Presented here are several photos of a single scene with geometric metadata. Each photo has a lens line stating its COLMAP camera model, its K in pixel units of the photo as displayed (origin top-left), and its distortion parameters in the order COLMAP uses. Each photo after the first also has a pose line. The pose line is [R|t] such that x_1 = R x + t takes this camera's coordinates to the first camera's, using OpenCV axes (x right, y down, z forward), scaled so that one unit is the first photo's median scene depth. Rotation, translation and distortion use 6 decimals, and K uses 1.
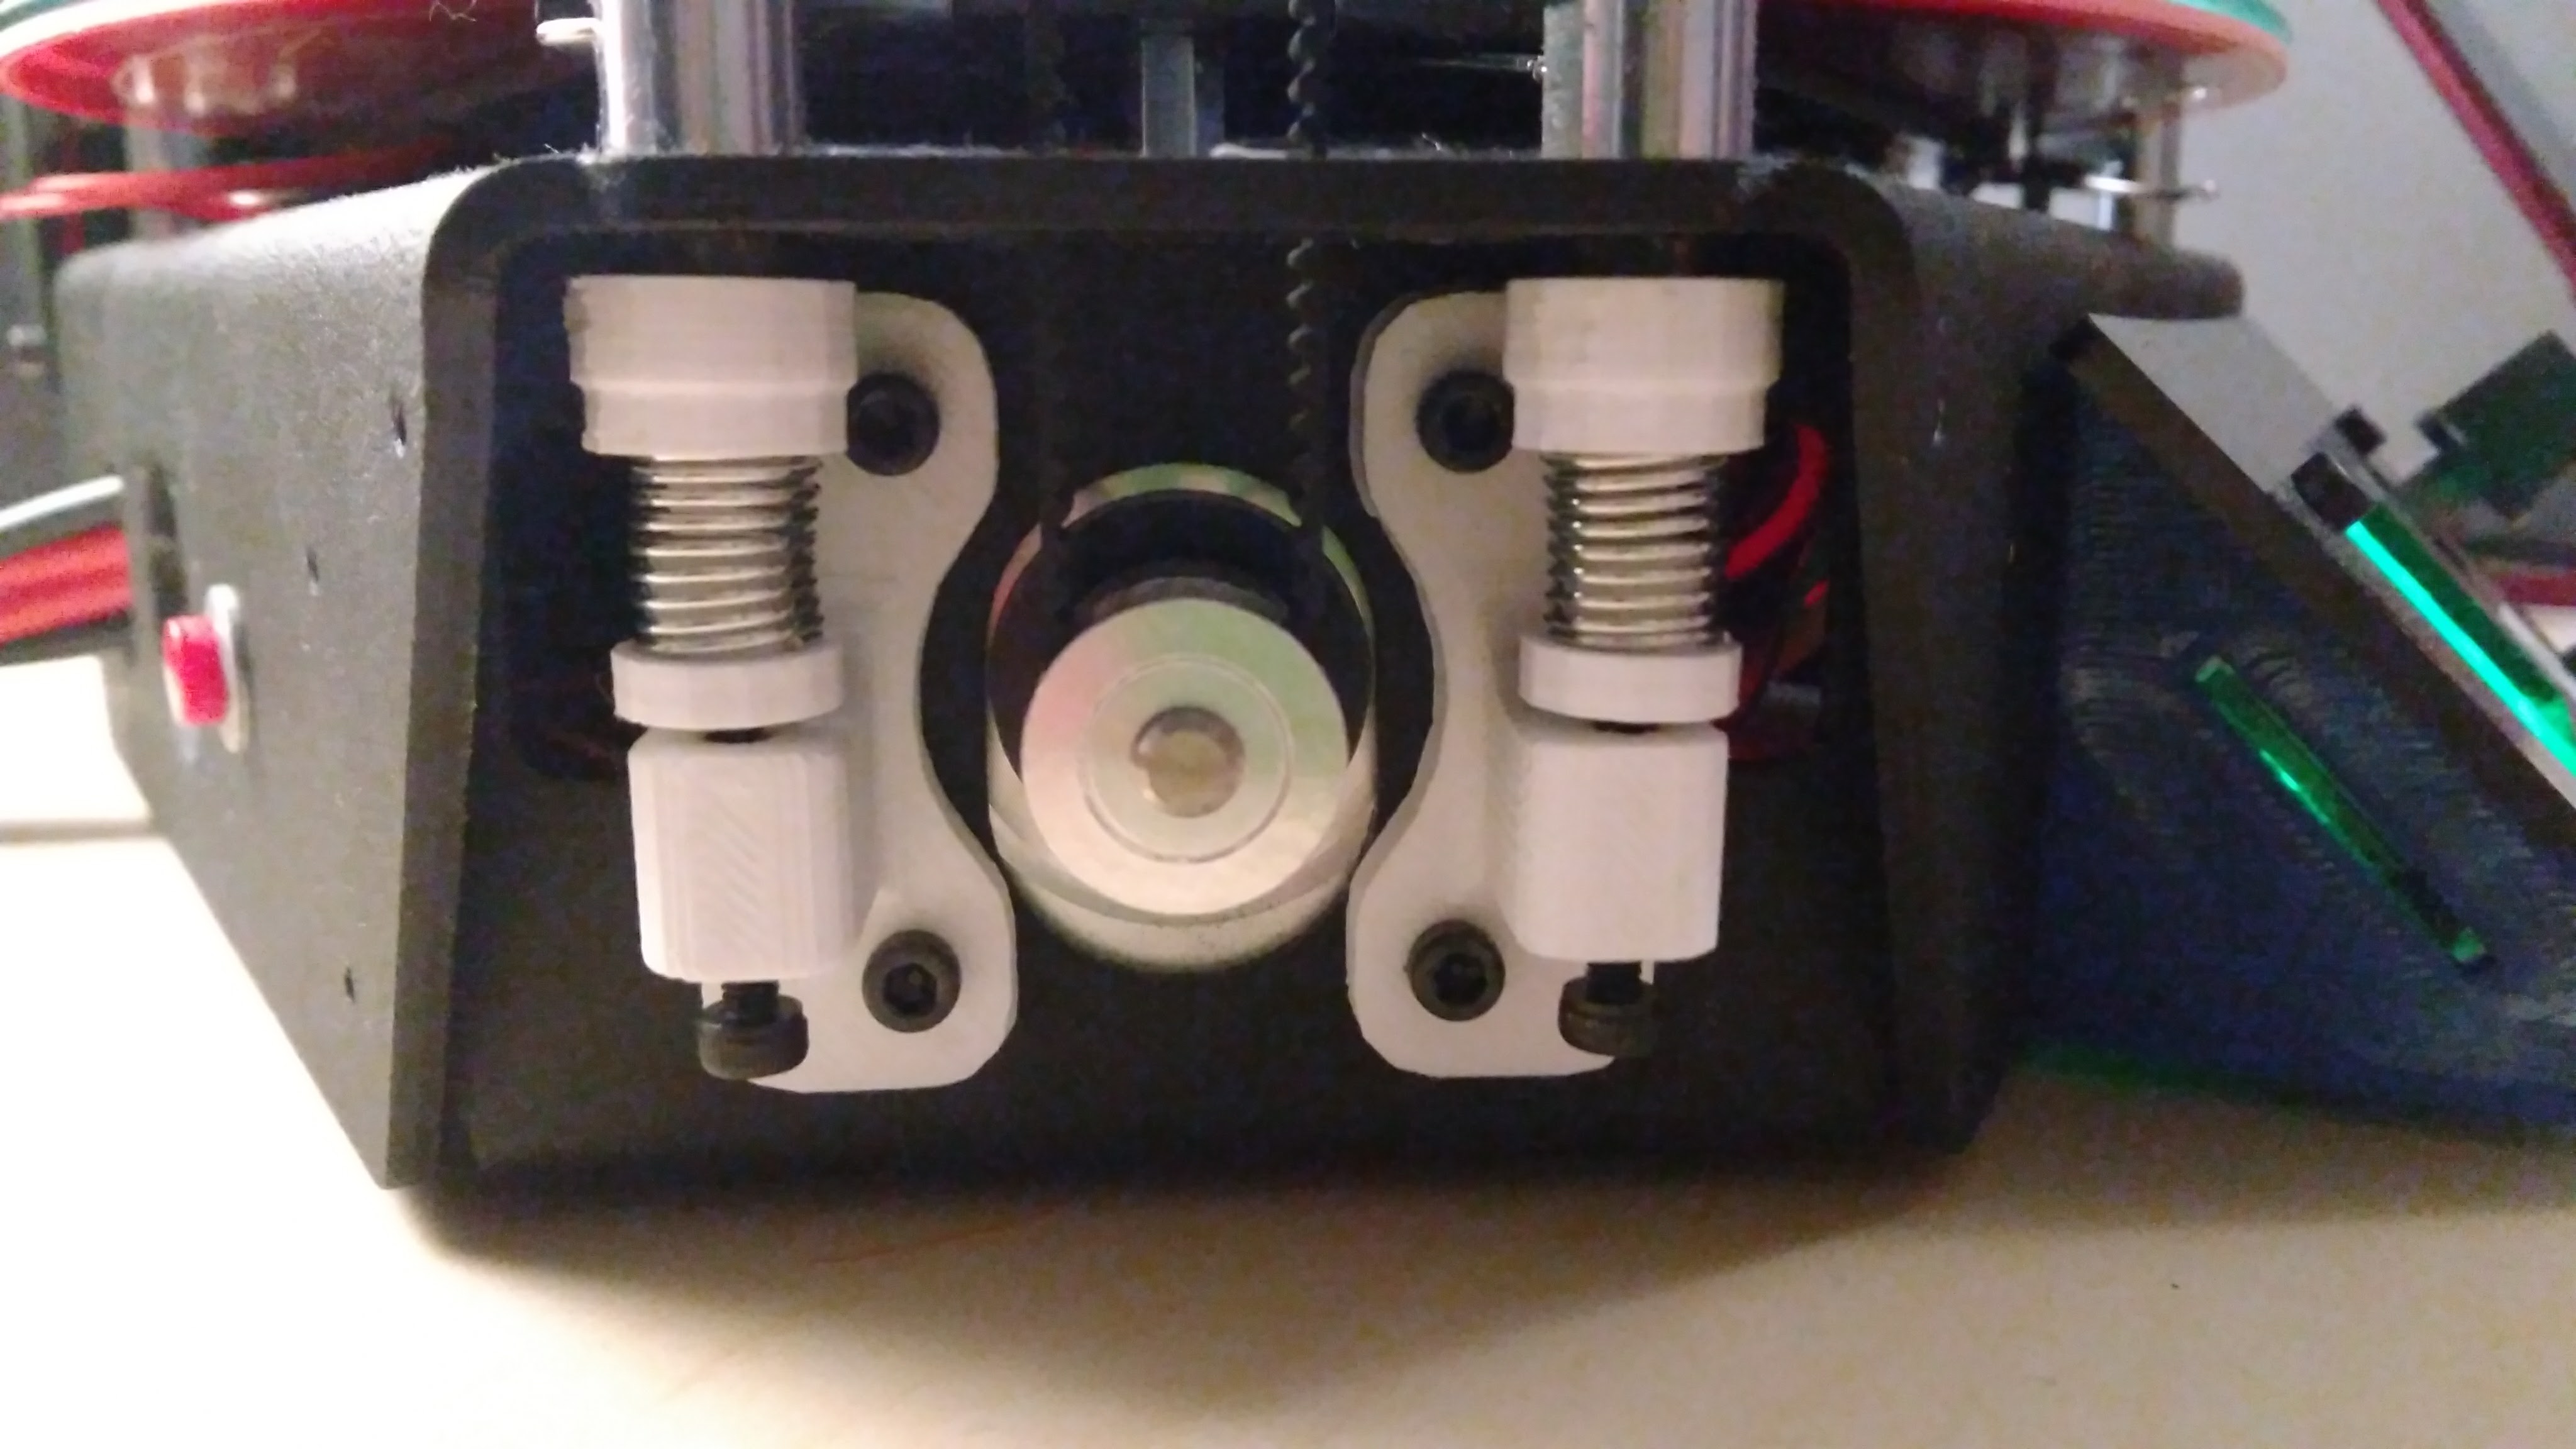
lens RADIAL K [[2171.4, 0, 1288.0], [0, 2171.4, 724.5], [0, 0, 1]] dist [0.003549, -0.002998]
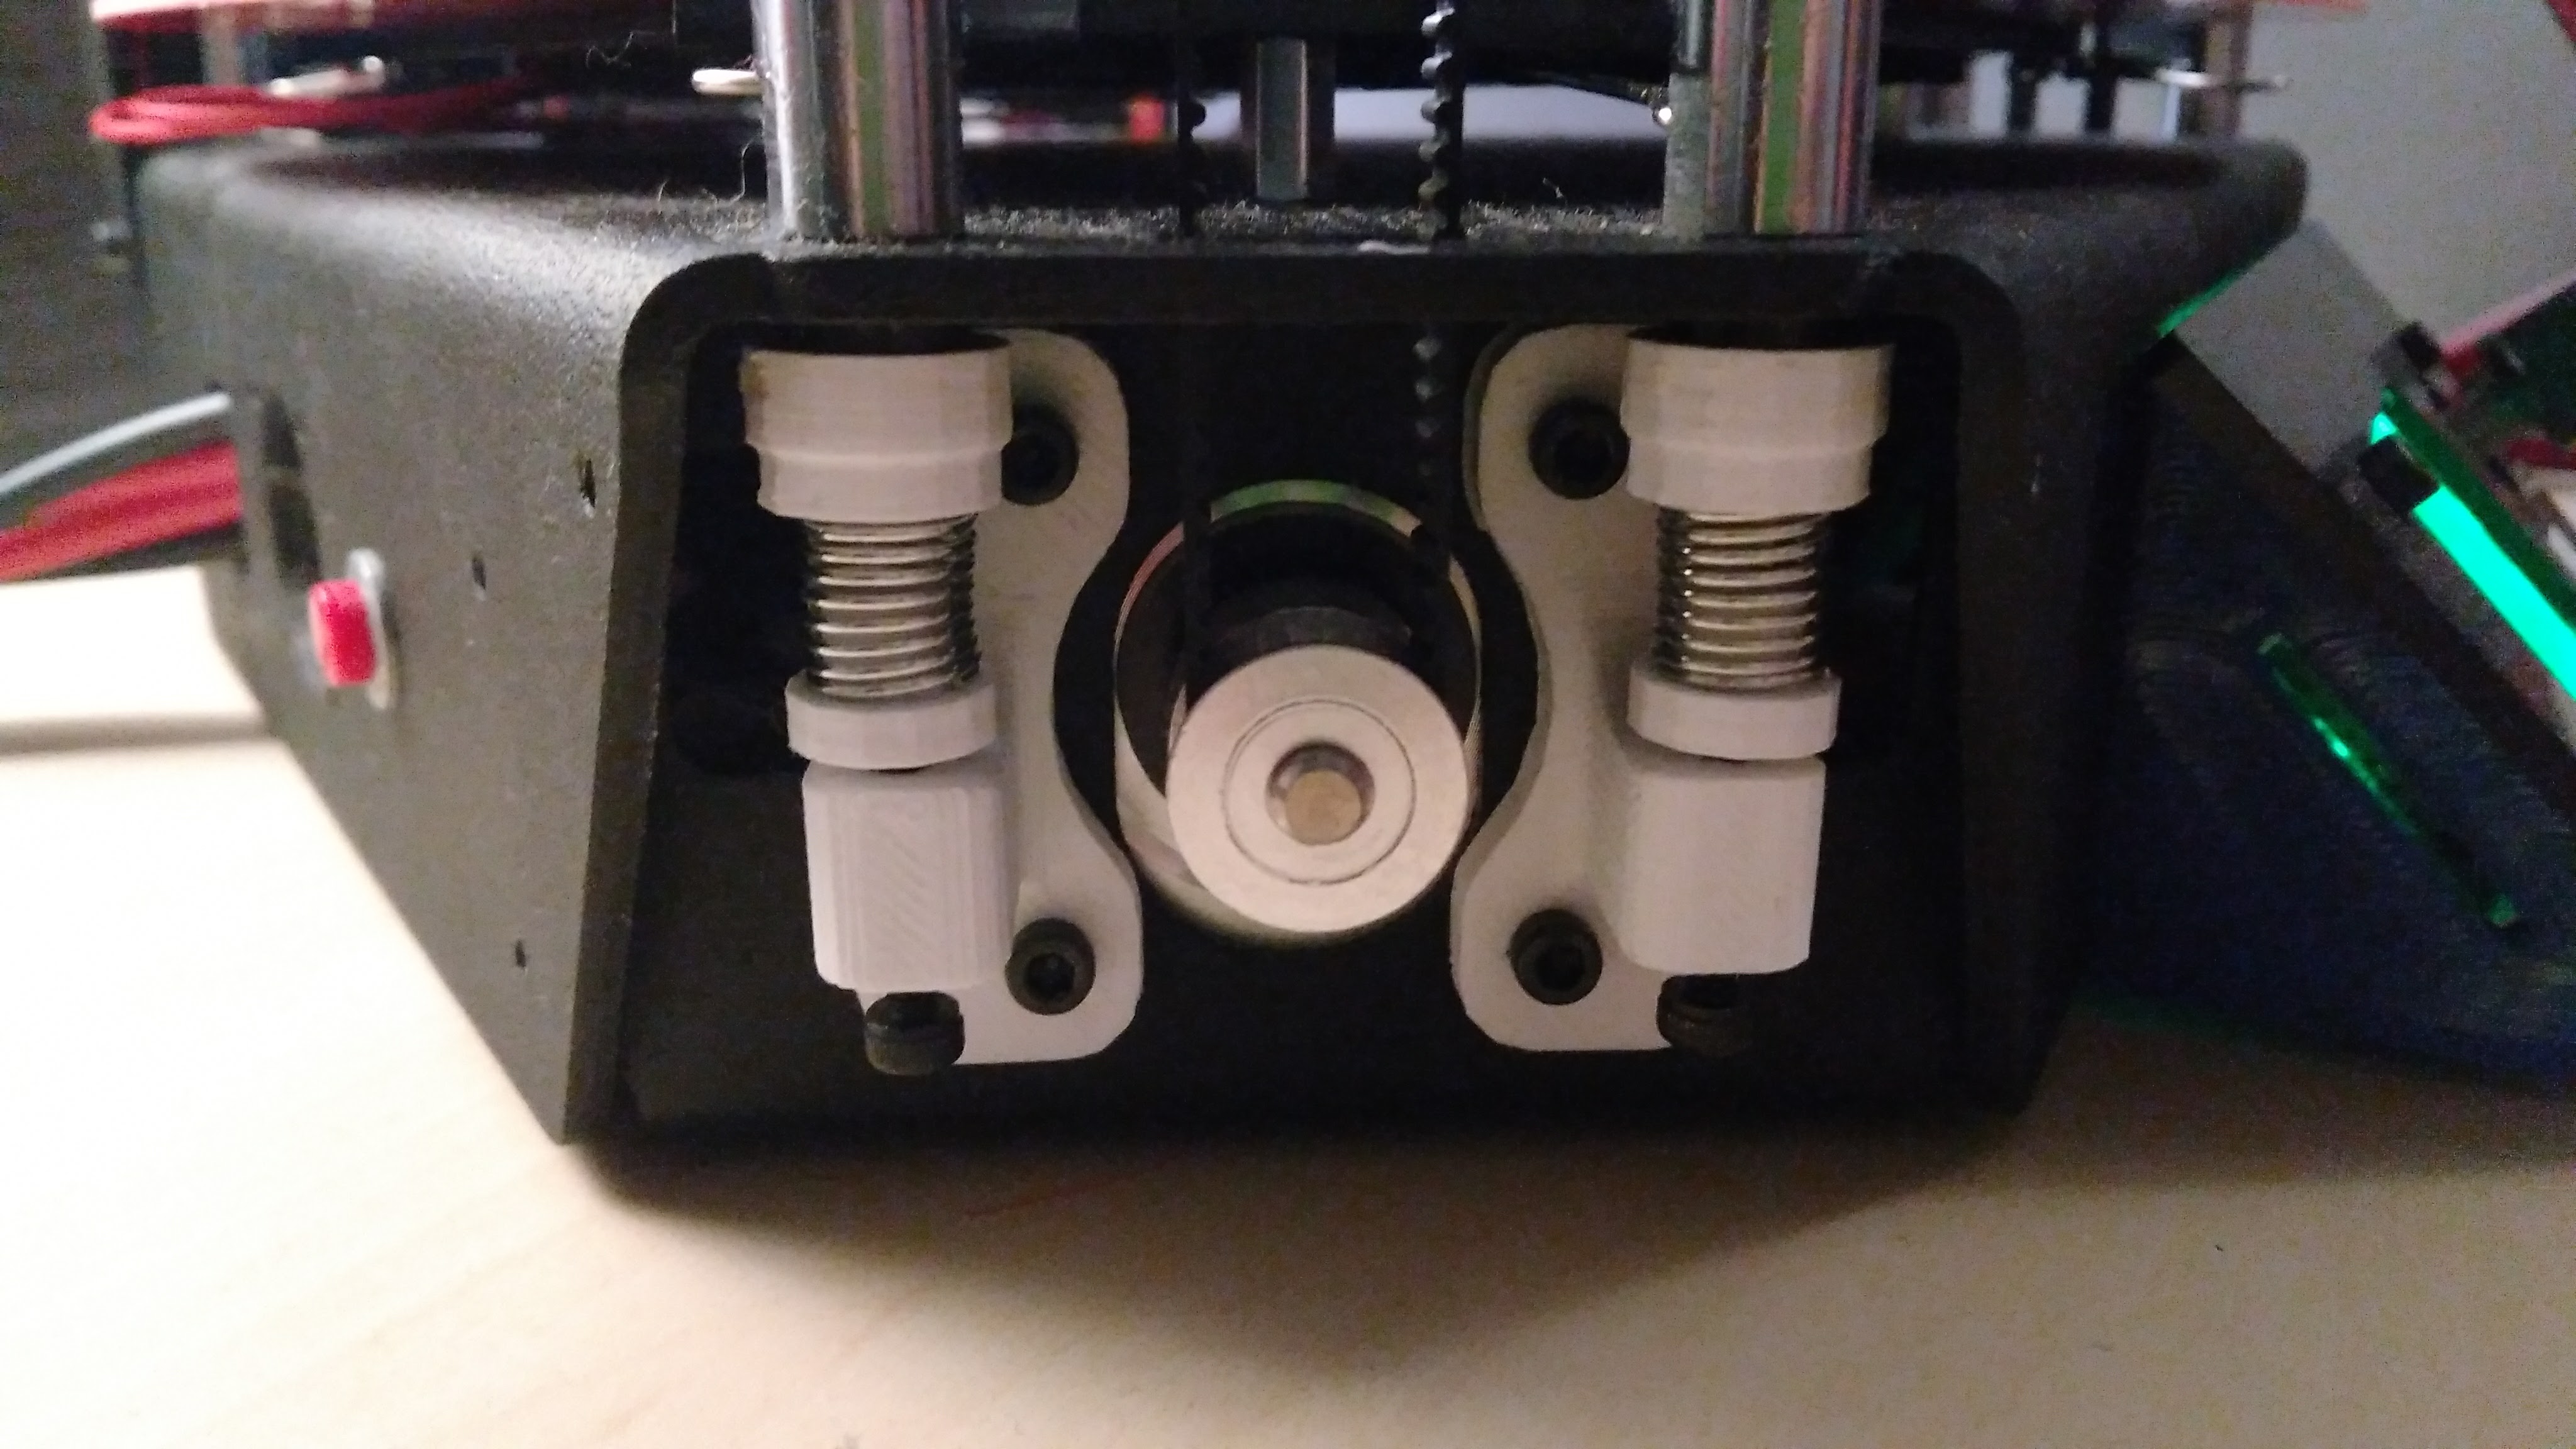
lens RADIAL K [[2171.4, 0, 1288.0], [0, 2171.4, 724.5], [0, 0, 1]] dist [0.003549, -0.002998]
pose [[0.999950, 0.004790, -0.008783, -0.050068], [-0.003943, 0.995558, 0.094071, -0.110191], [0.009195, -0.094032, 0.995527, -0.060602]]
